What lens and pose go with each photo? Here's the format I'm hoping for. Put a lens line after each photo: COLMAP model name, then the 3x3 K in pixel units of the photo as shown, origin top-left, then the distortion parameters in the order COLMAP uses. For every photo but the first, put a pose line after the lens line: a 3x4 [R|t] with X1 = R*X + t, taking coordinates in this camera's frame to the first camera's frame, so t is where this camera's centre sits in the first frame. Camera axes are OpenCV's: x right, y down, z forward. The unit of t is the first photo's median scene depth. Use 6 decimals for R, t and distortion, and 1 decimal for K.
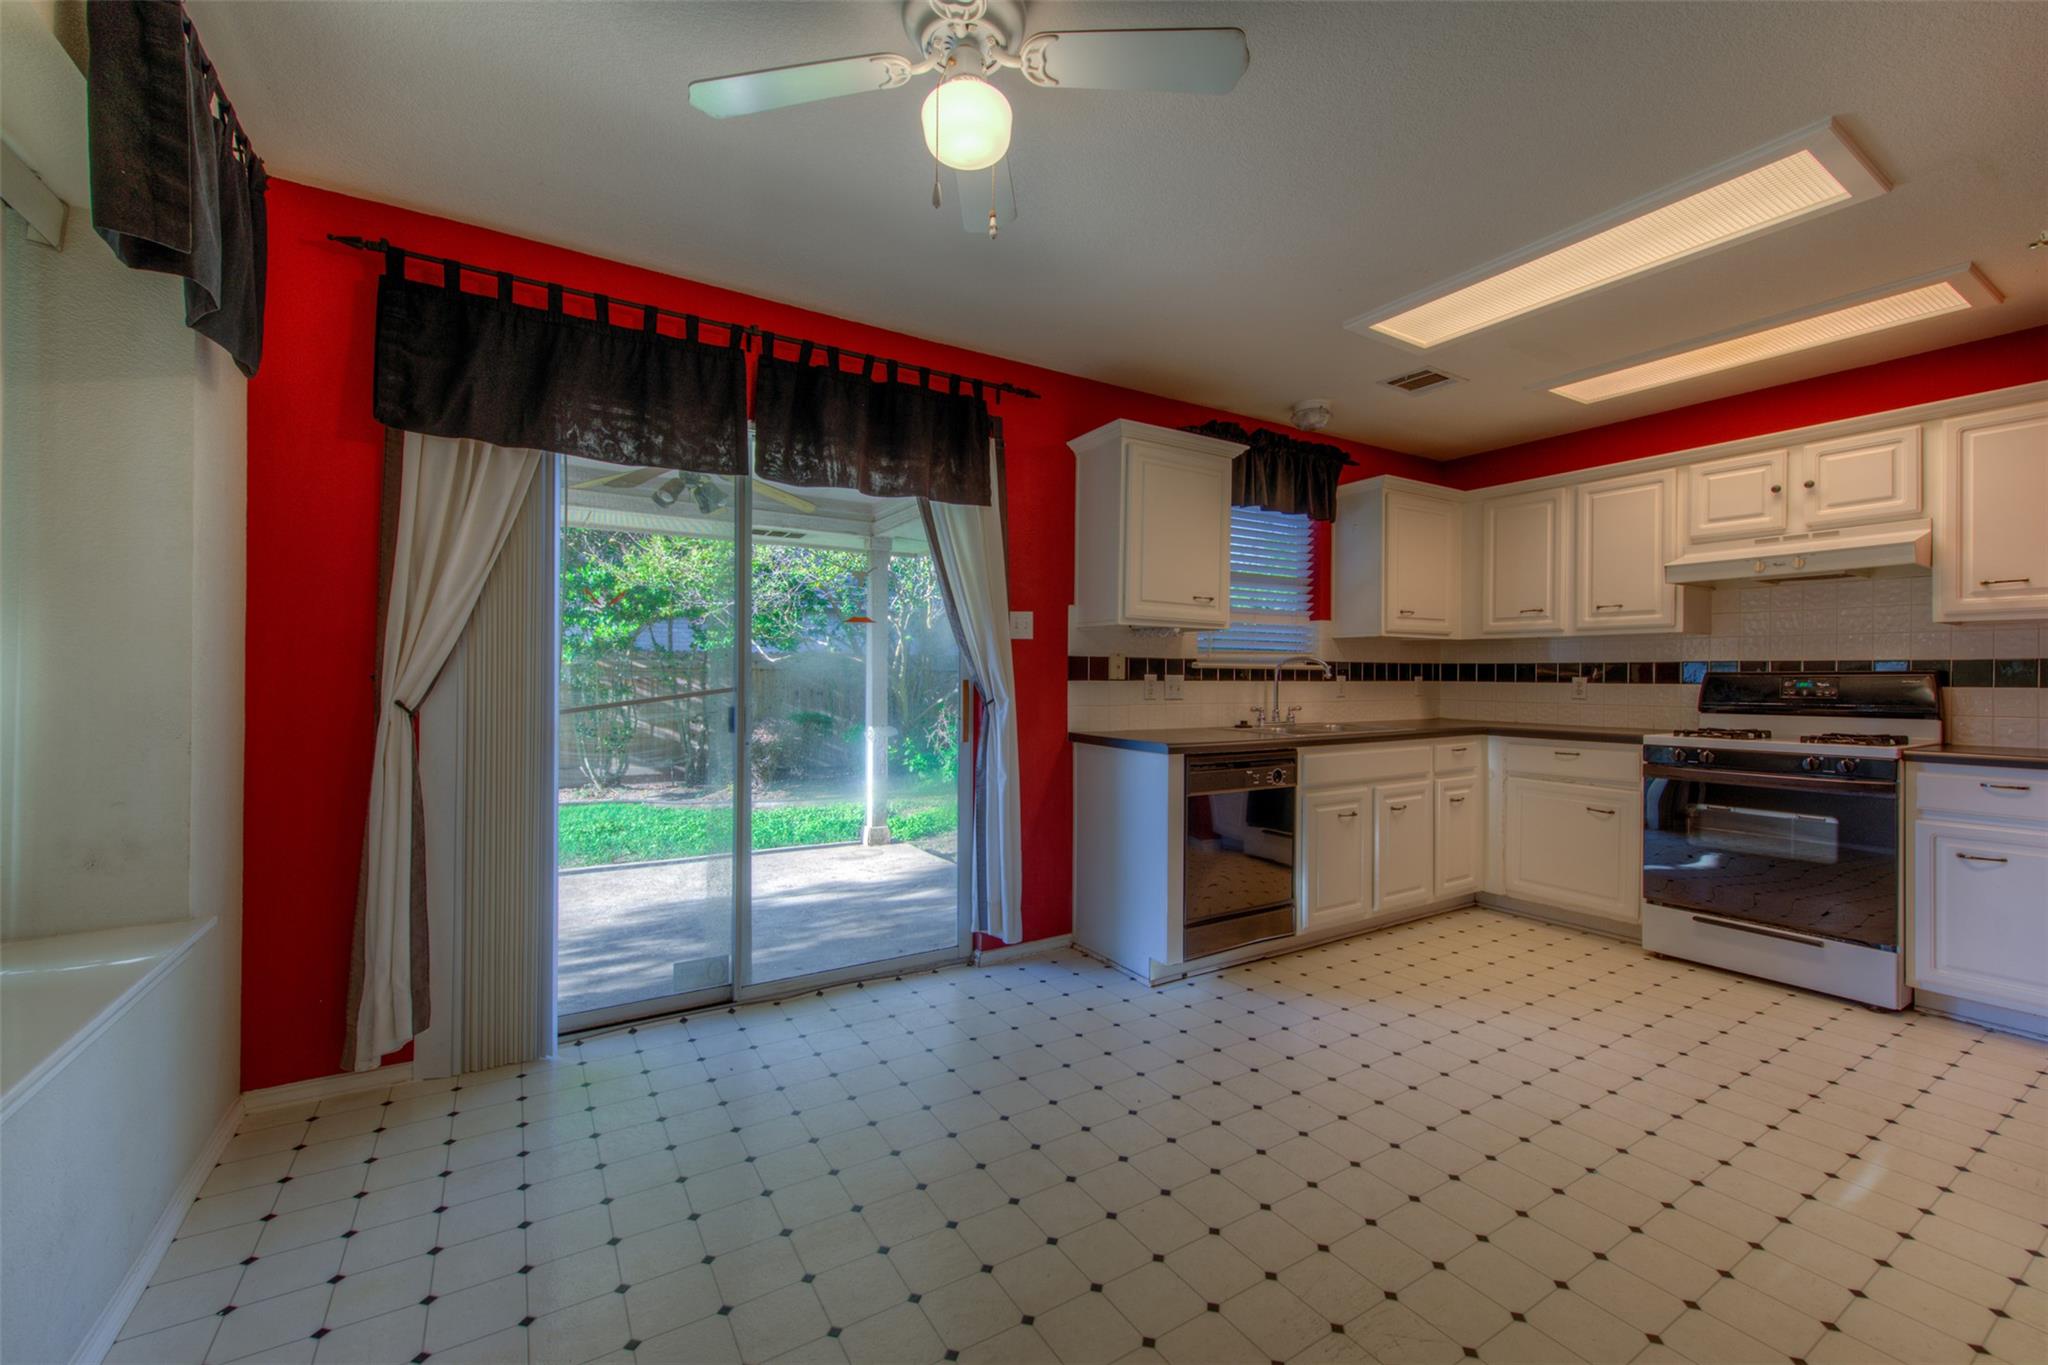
lens RADIAL K [[791.9, 0, 1054.3], [0, 791.9, 678.8], [0, 0, 1]] dist [-0.013497, -0.000125]
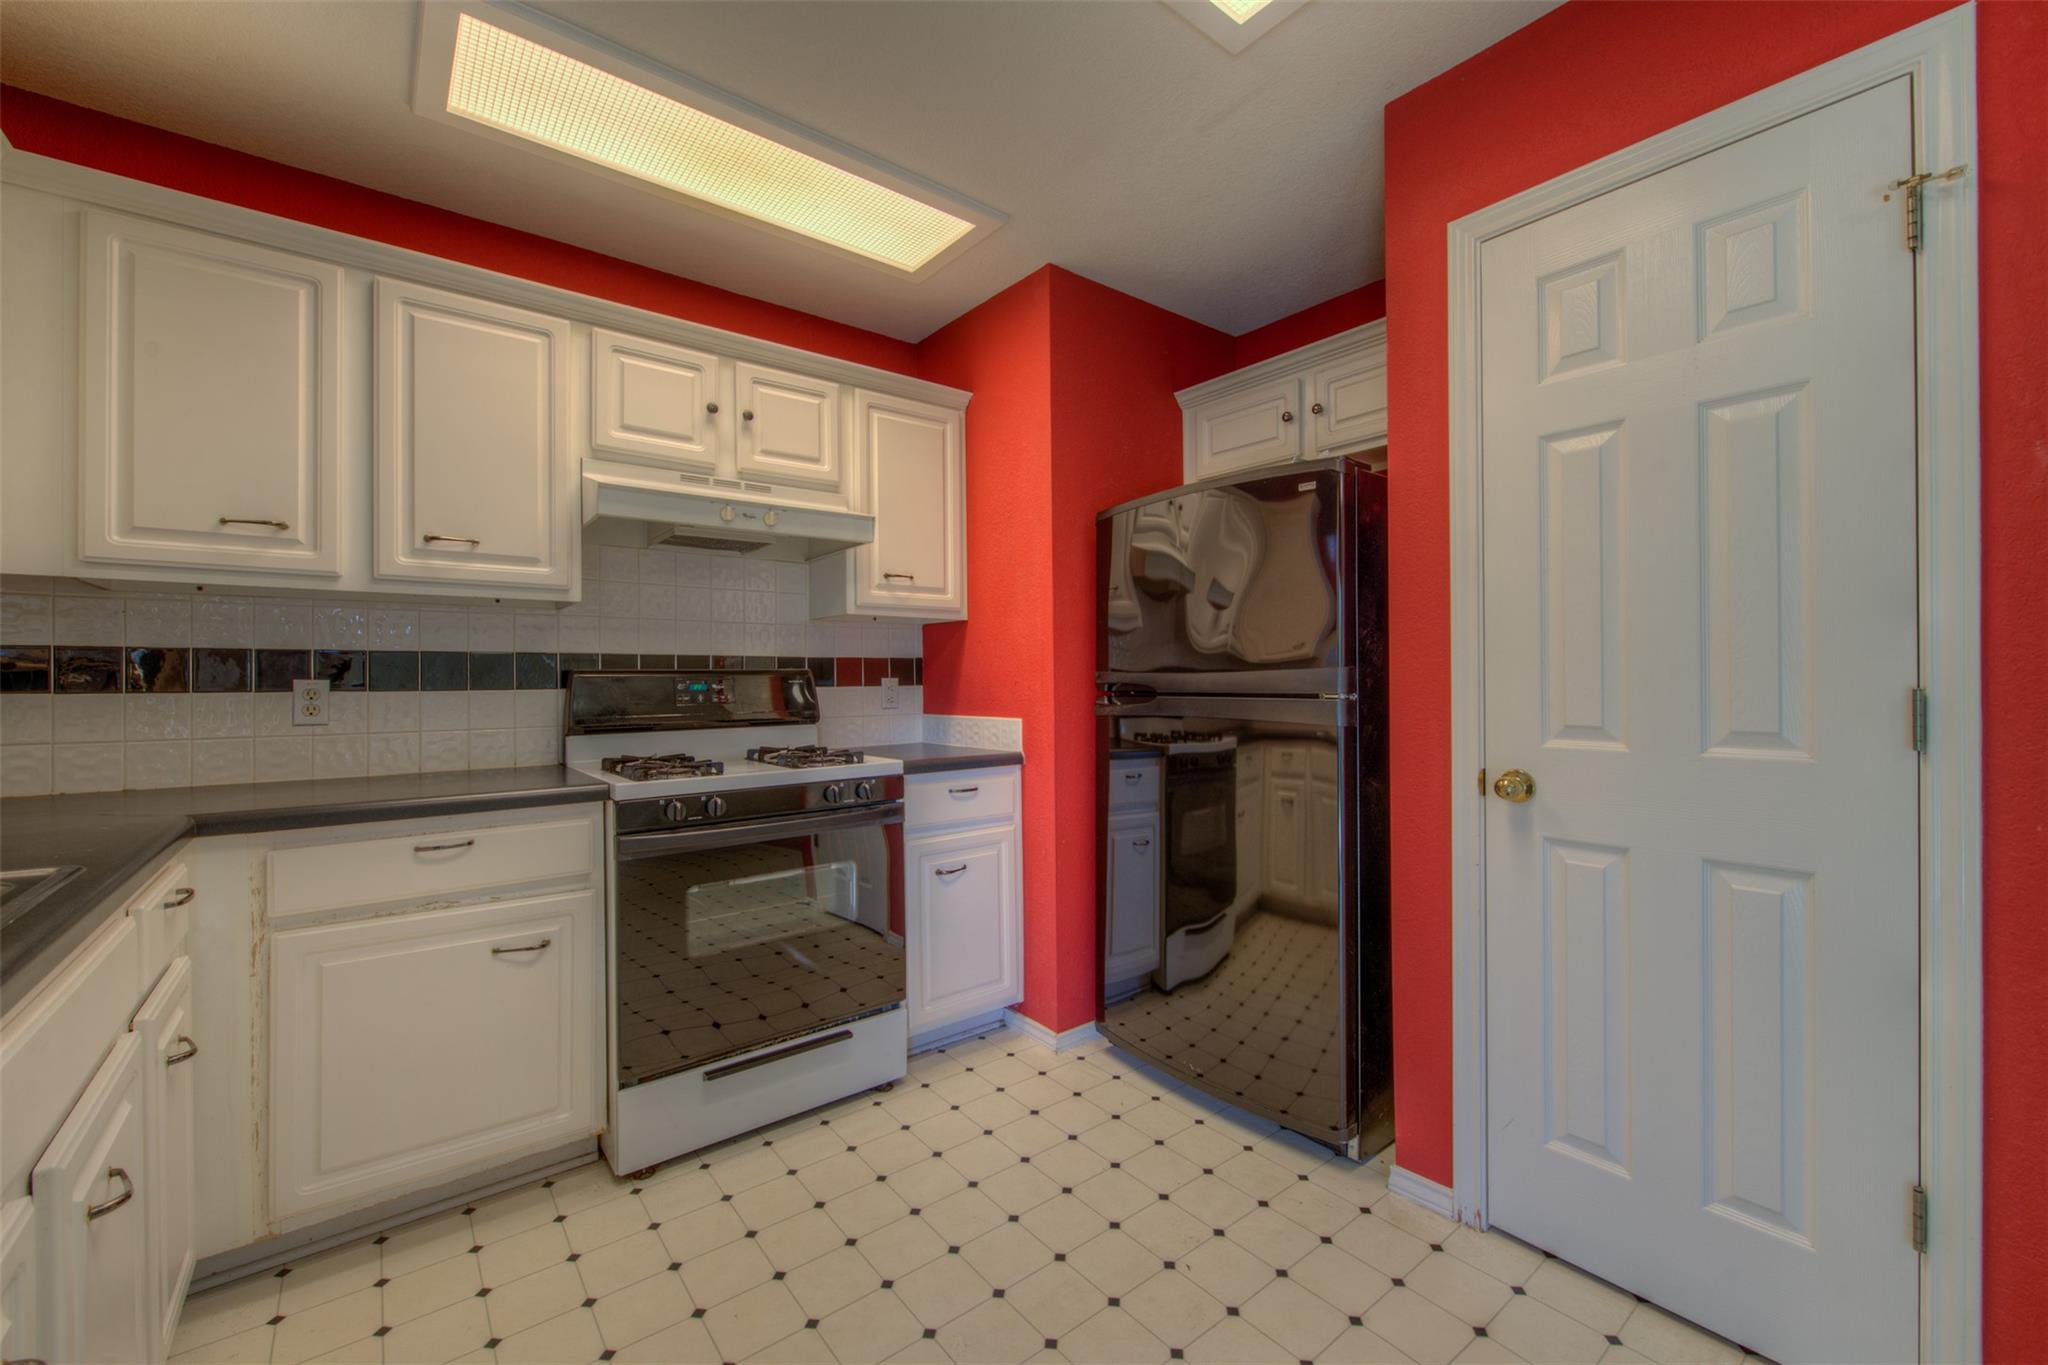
lens RADIAL K [[837.6, 0, 1013.6], [0, 837.6, 675.7], [0, 0, 1]] dist [-0.007697, -0.000596]
pose [[-0.109403, 0.001064, 0.993997, 0.142492], [0.009408, 0.999956, -0.000035, -0.000825], [-0.993953, 0.009348, -0.109408, 0.776996]]
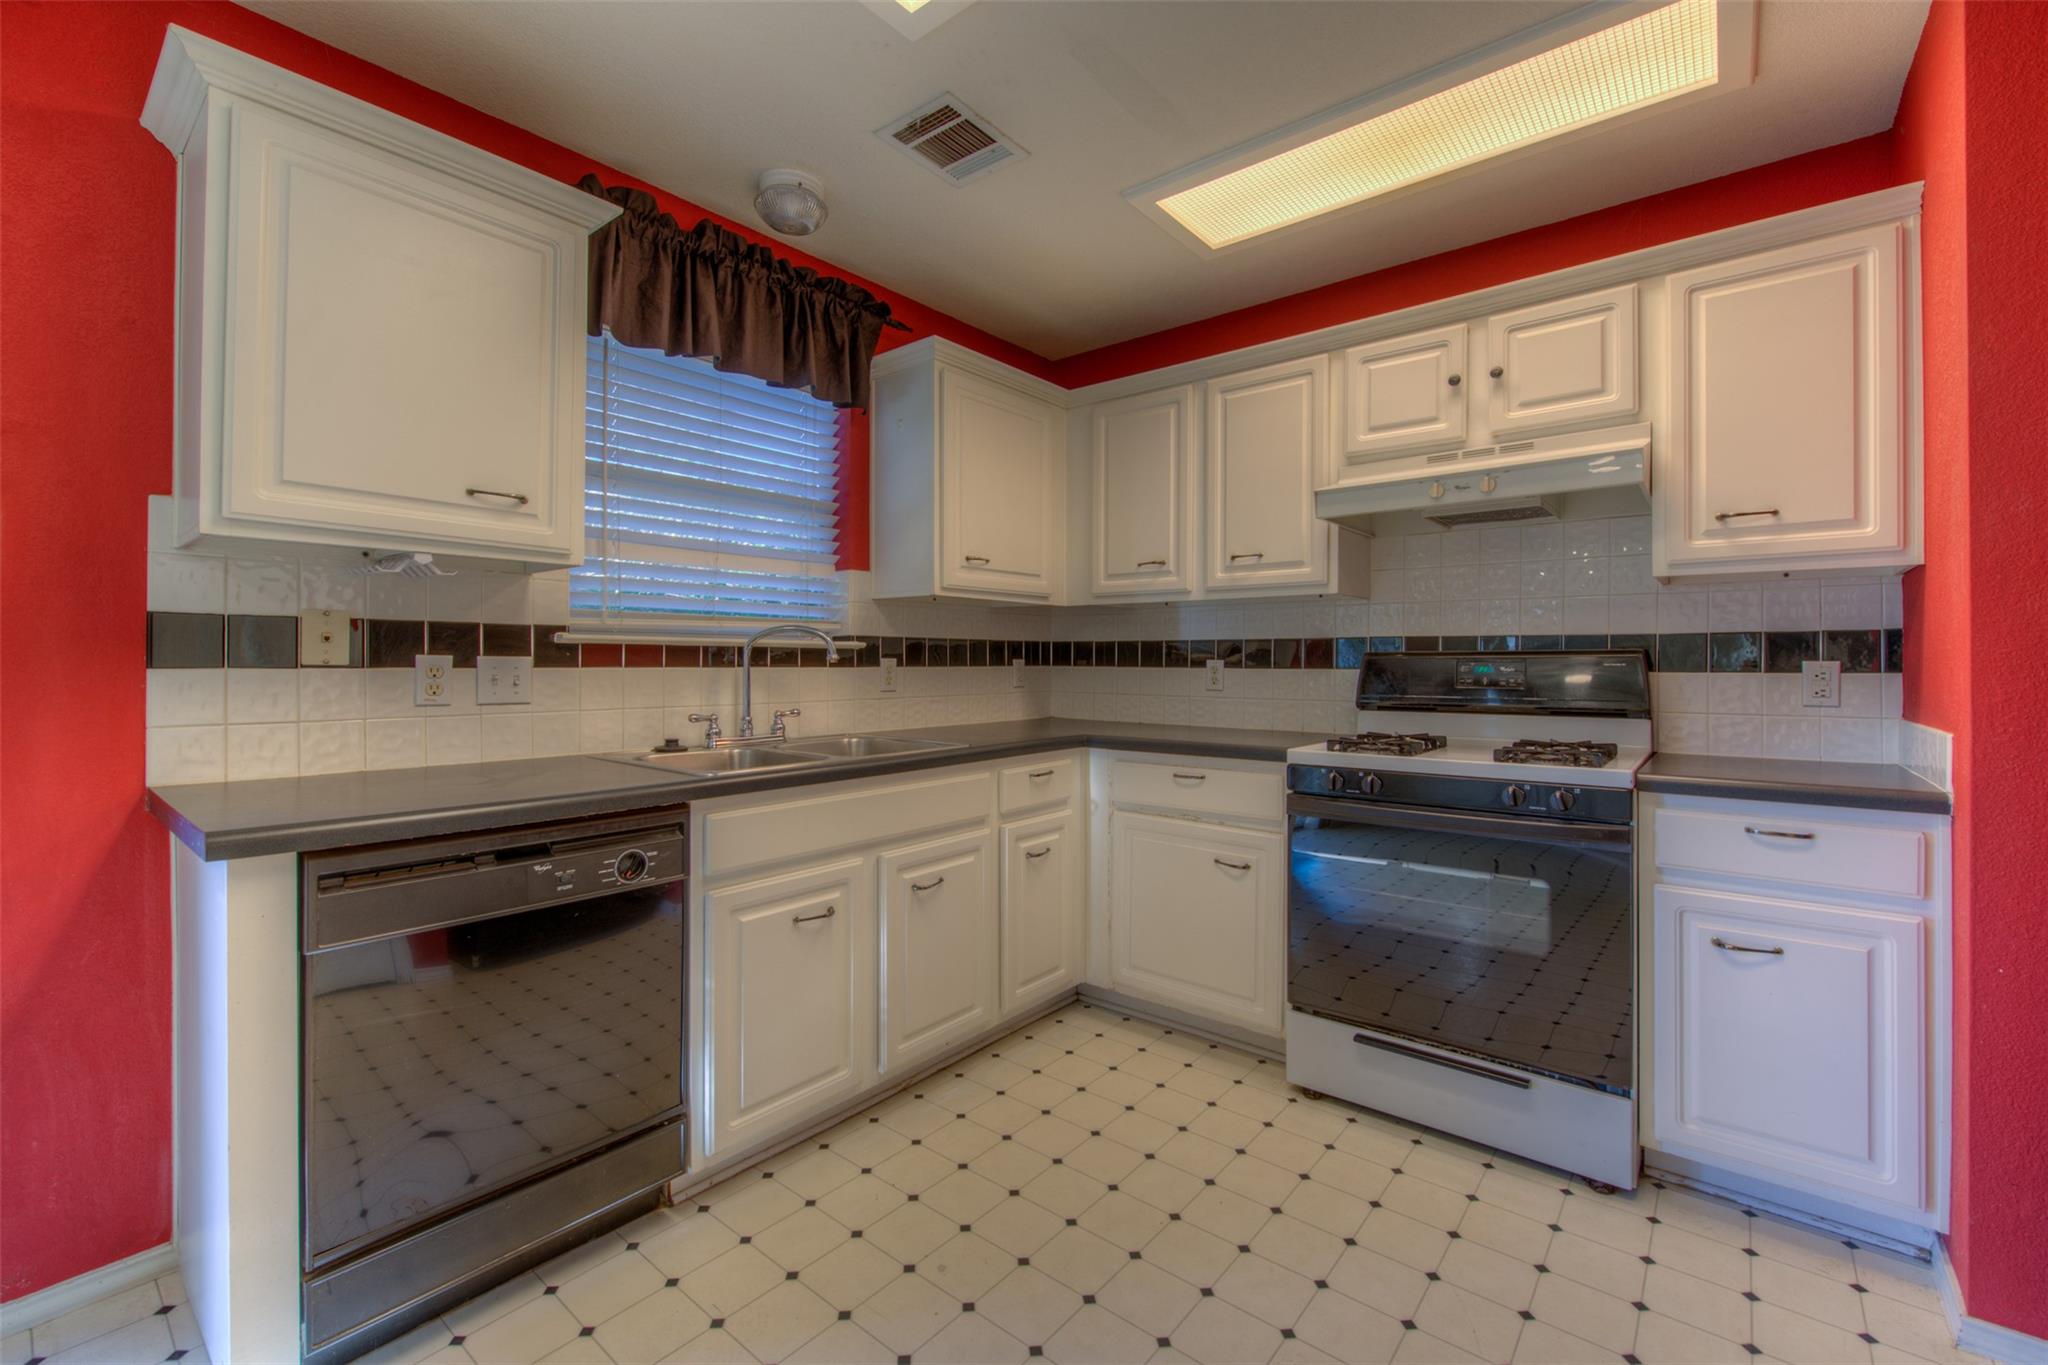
lens RADIAL K [[837.6, 0, 1023.3], [0, 837.6, 664.0], [0, 0, 1]] dist [-0.007697, -0.000596]
pose [[0.949673, -0.002881, 0.313230, 0.326075], [0.002956, 0.999996, 0.000236, 0.001061], [-0.313229, 0.000702, 0.949677, 0.410872]]
